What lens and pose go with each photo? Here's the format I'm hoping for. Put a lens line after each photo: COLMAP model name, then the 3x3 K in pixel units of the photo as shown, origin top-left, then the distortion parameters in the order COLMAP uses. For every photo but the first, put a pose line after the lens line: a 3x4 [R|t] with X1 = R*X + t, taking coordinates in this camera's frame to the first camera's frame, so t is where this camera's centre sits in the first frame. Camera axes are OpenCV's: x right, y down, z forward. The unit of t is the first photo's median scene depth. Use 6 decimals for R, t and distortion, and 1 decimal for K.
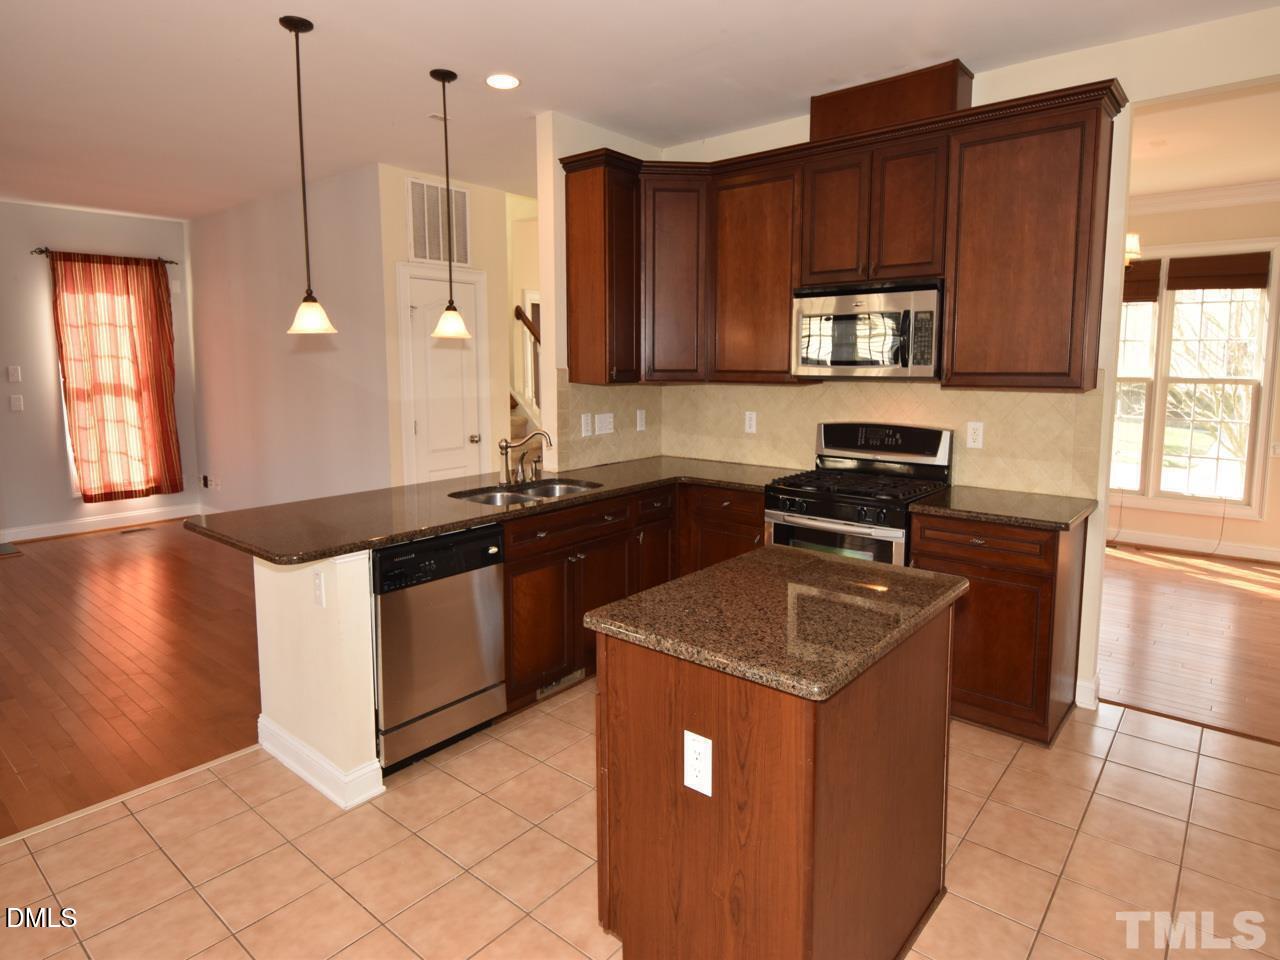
lens RADIAL K [[719.2, 0, 639.9], [0, 719.2, 439.1], [0, 0, 1]] dist [0.002177, -0.000535]
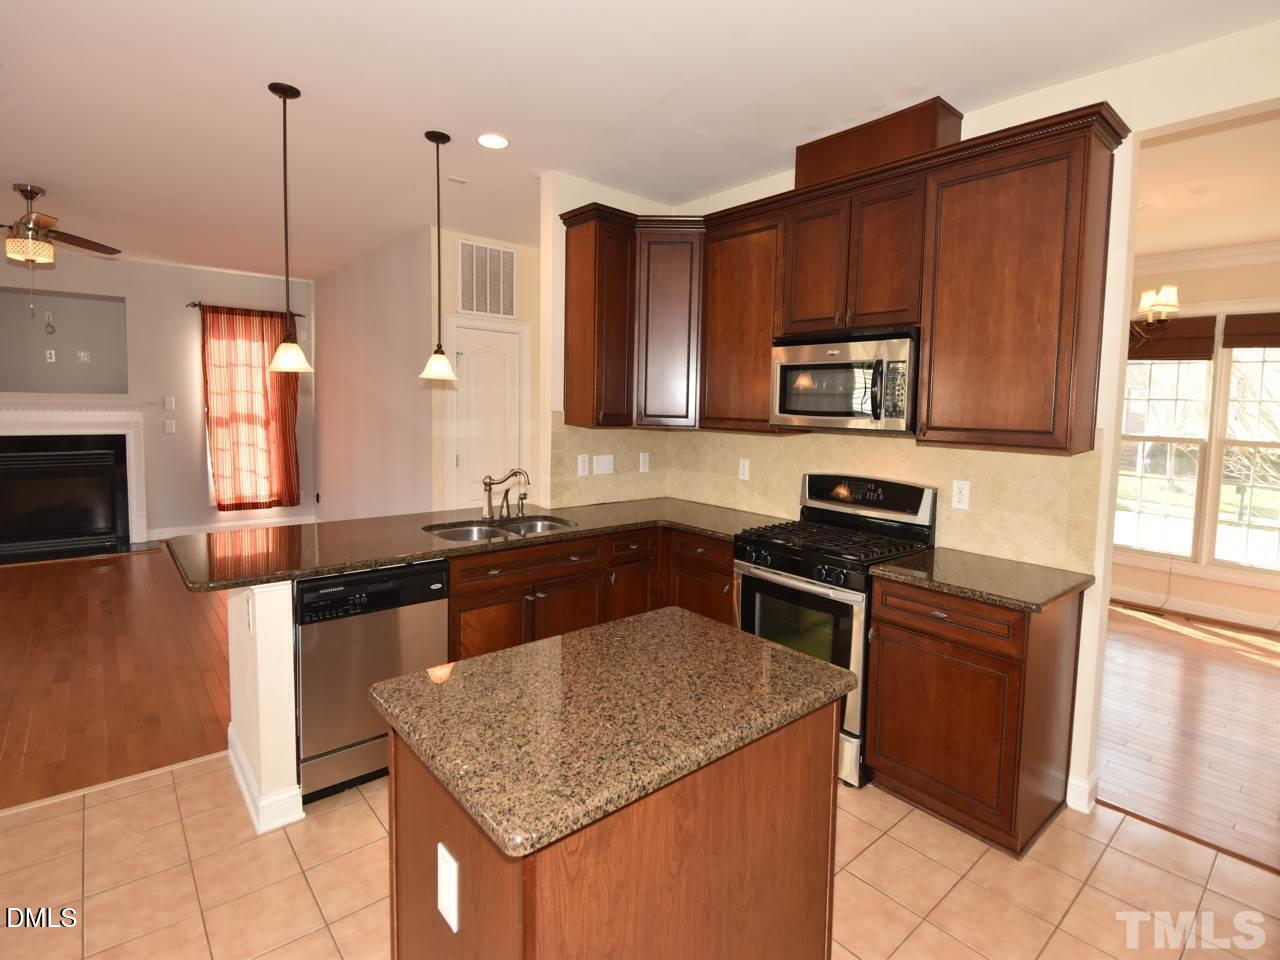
lens RADIAL K [[621.2, 0, 639.6], [0, 621.2, 449.1], [0, 0, 1]] dist [0.007831, -0.012056]
pose [[0.987270, 0.037660, -0.154533, 0.172782], [-0.043793, 0.998375, -0.036472, -0.016387], [0.152909, 0.042775, 0.987314, 0.134384]]
